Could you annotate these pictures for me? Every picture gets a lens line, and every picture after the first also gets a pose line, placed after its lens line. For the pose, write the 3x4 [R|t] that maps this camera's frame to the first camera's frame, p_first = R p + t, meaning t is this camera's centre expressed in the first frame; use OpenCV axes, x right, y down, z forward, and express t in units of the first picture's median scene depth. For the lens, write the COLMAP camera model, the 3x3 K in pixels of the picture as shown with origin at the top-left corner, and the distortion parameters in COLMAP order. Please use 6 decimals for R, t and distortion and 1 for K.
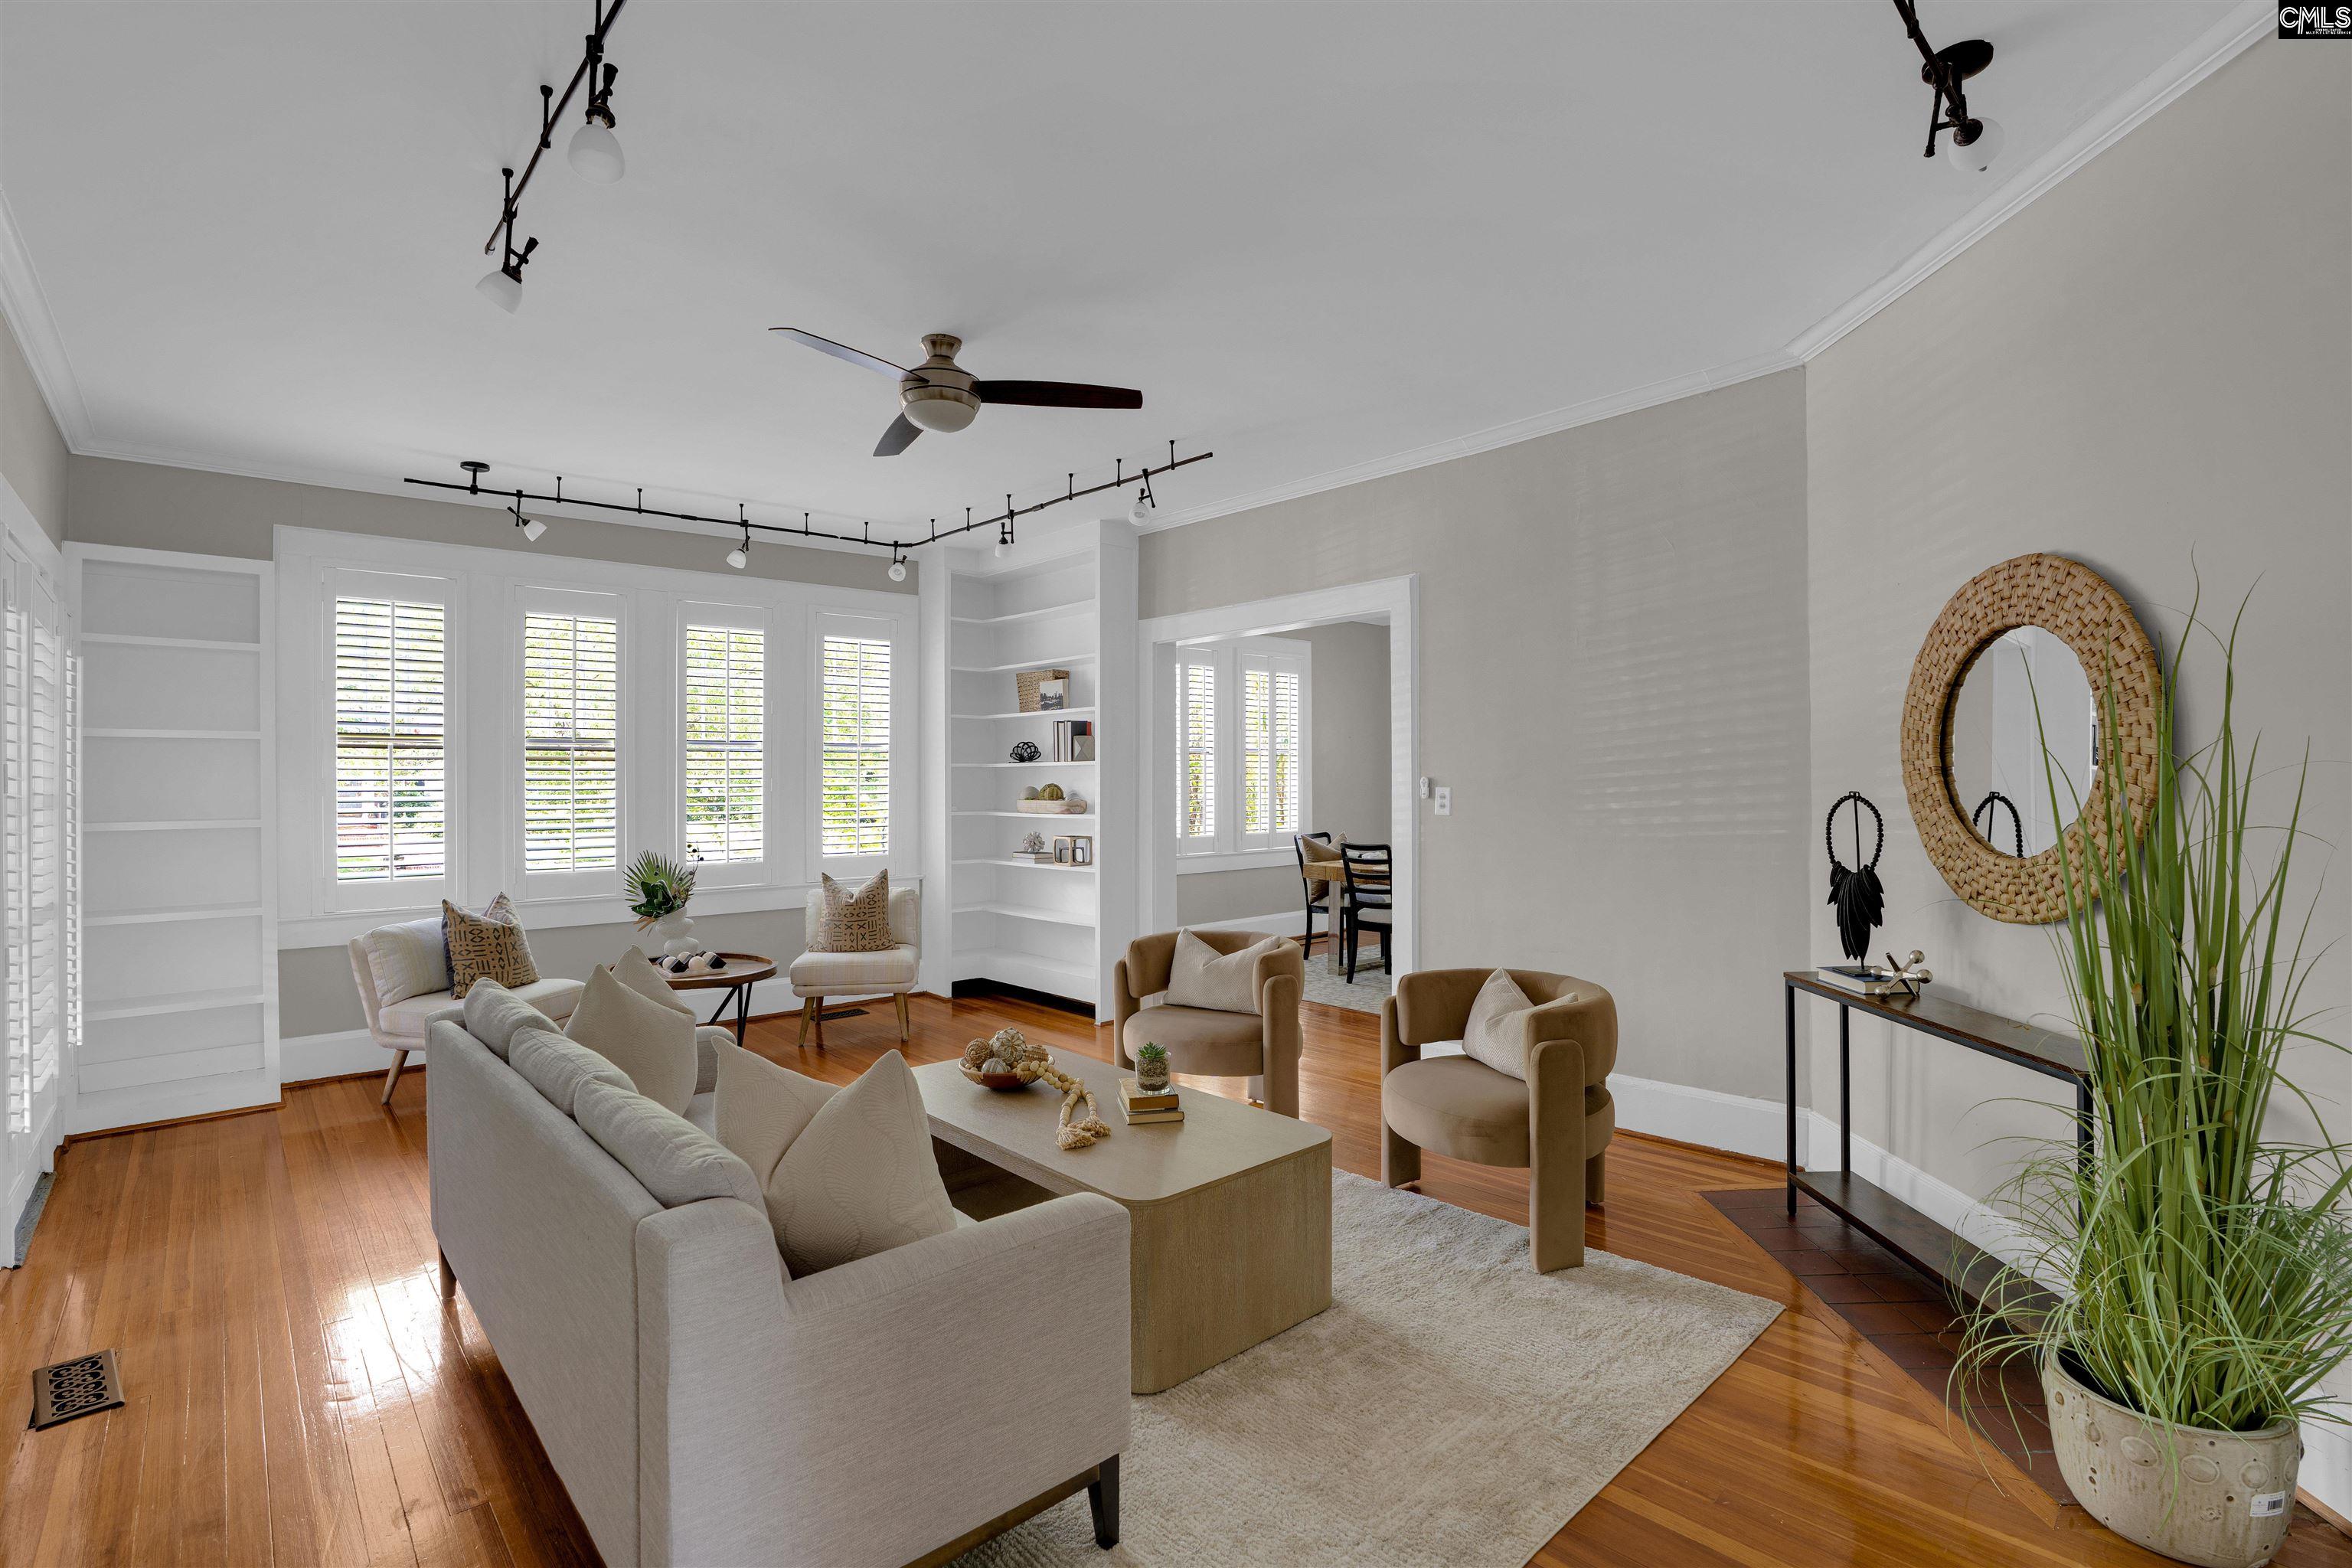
lens RADIAL K [[1075.7, 0, 1170.2], [0, 1075.7, 770.5], [0, 0, 1]] dist [-0.025835, 0.003767]
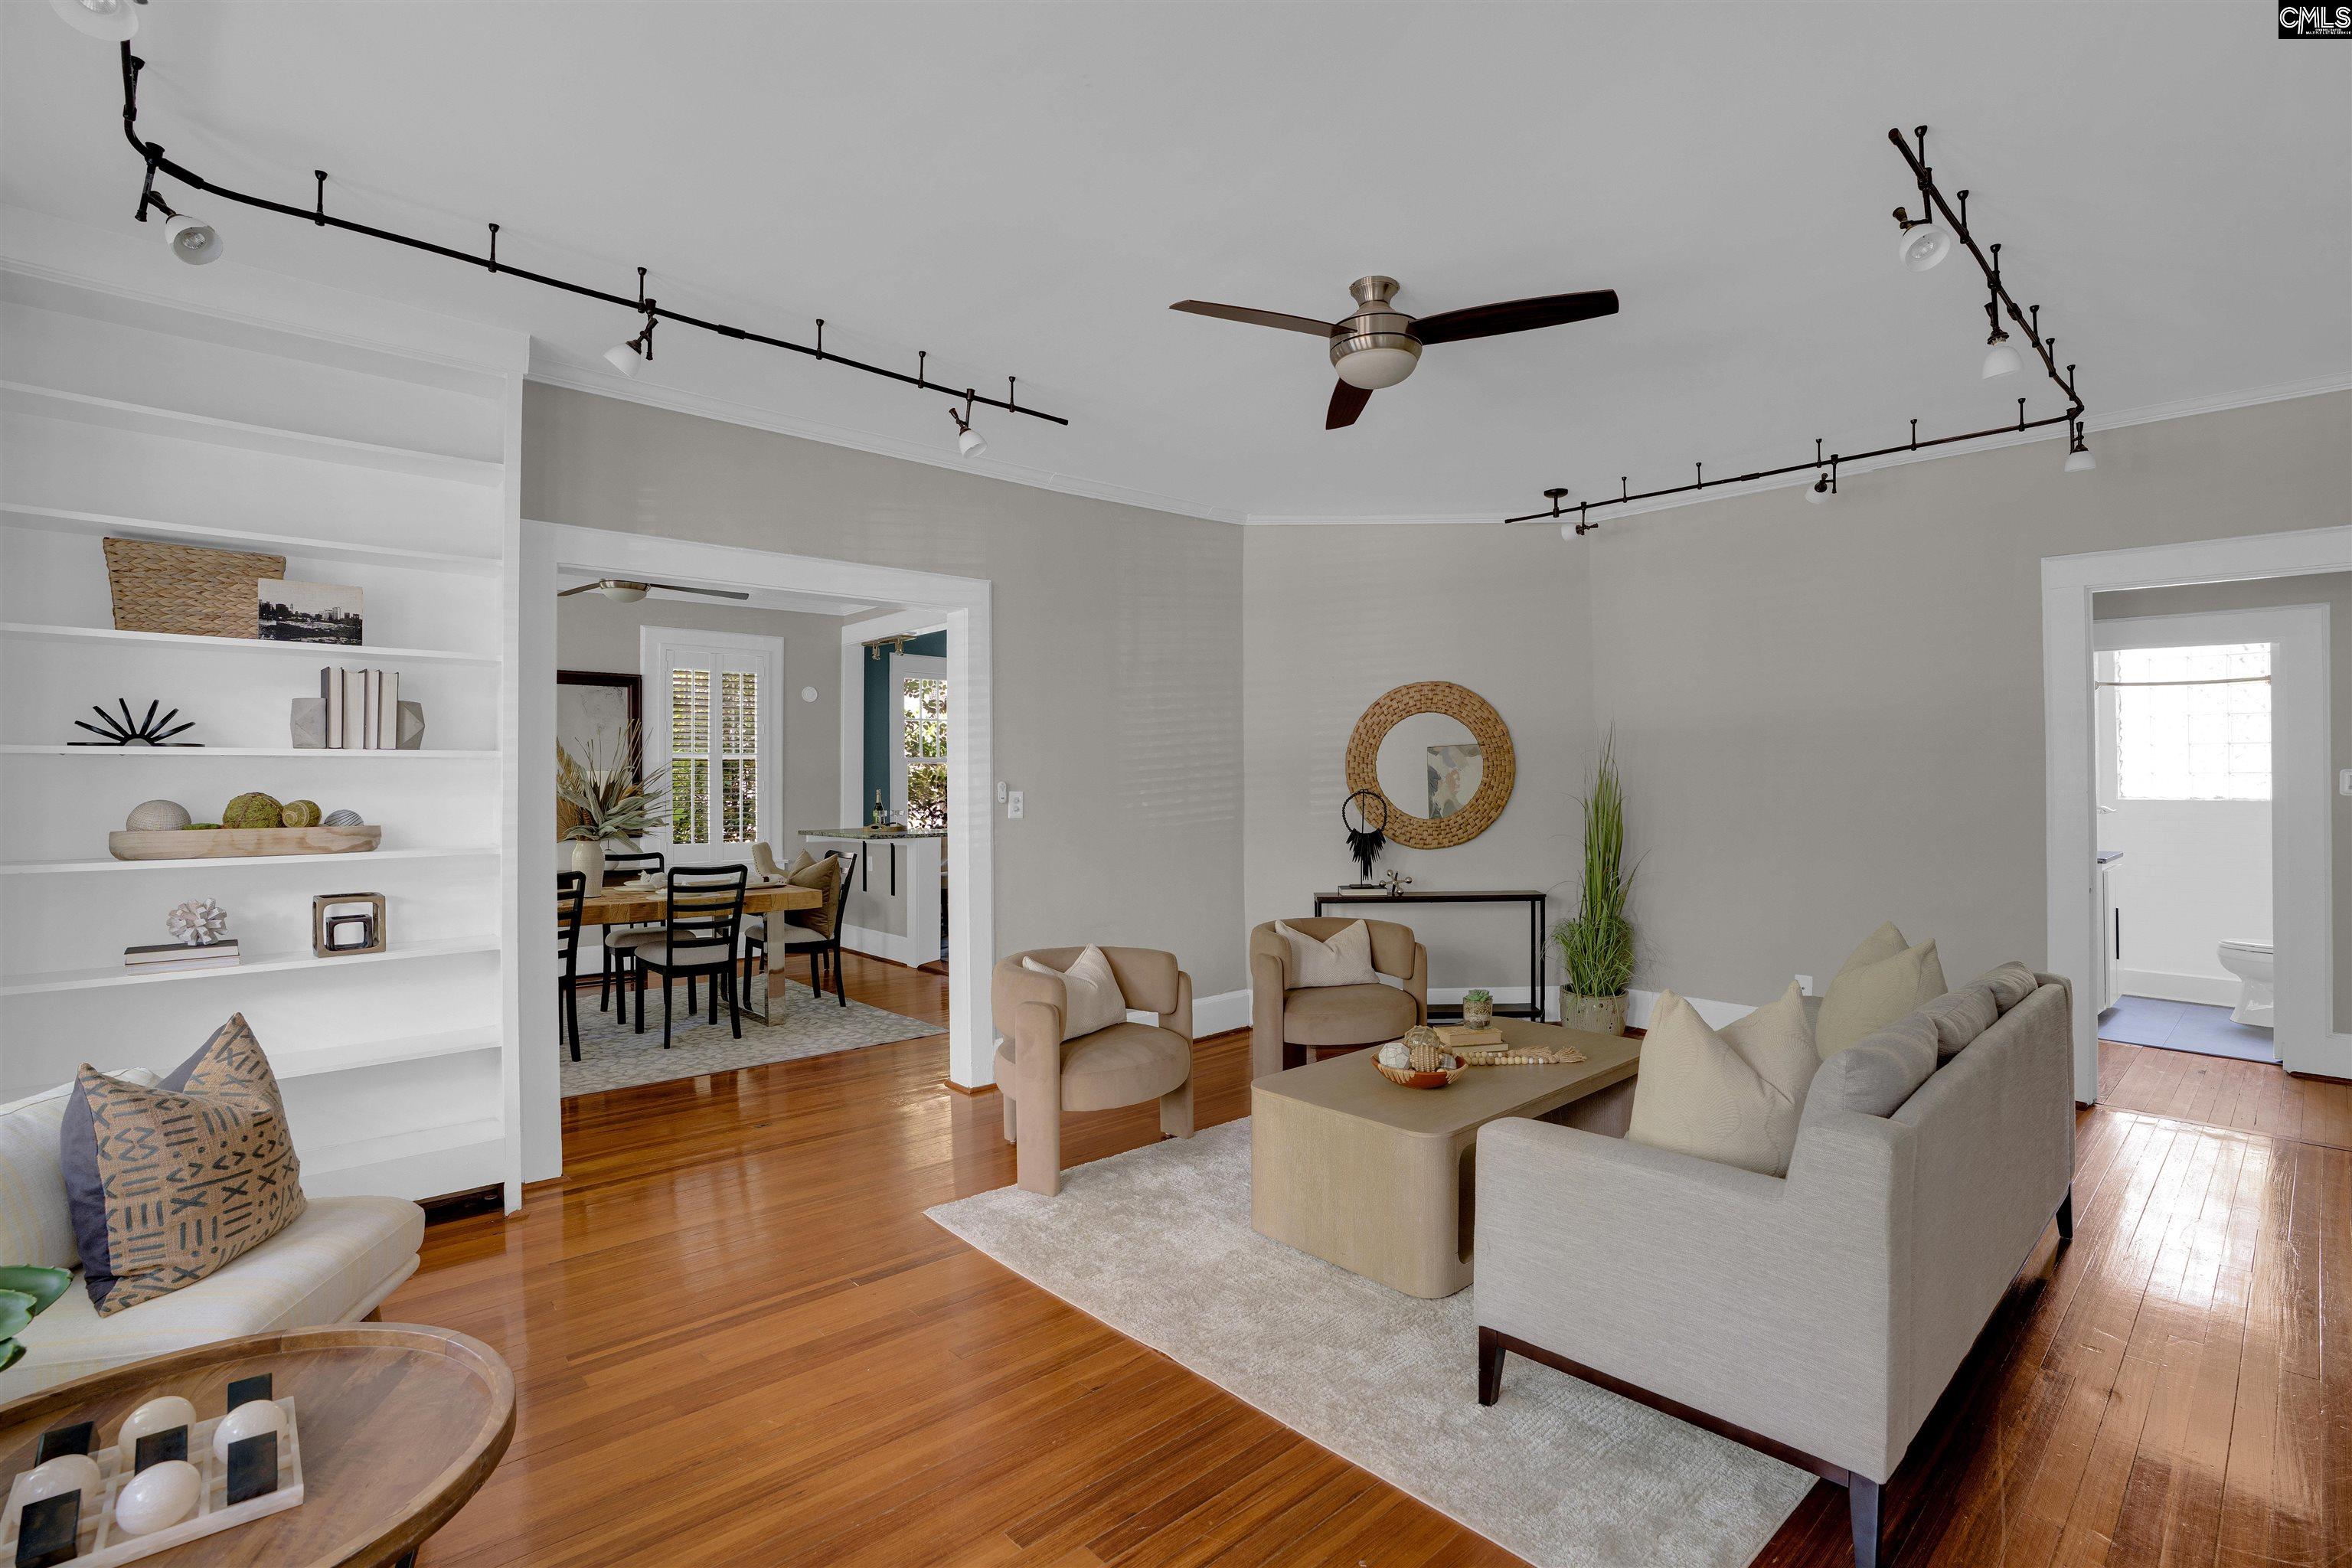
lens RADIAL K [[1075.7, 0, 1173.5], [0, 1075.7, 785.0], [0, 0, 1]] dist [-0.025835, 0.003767]
pose [[0.021395, 0.001020, 0.999771, -0.655425], [-0.003488, 0.999993, -0.000946, 0.007815], [-0.999765, -0.003467, 0.021399, 0.679484]]
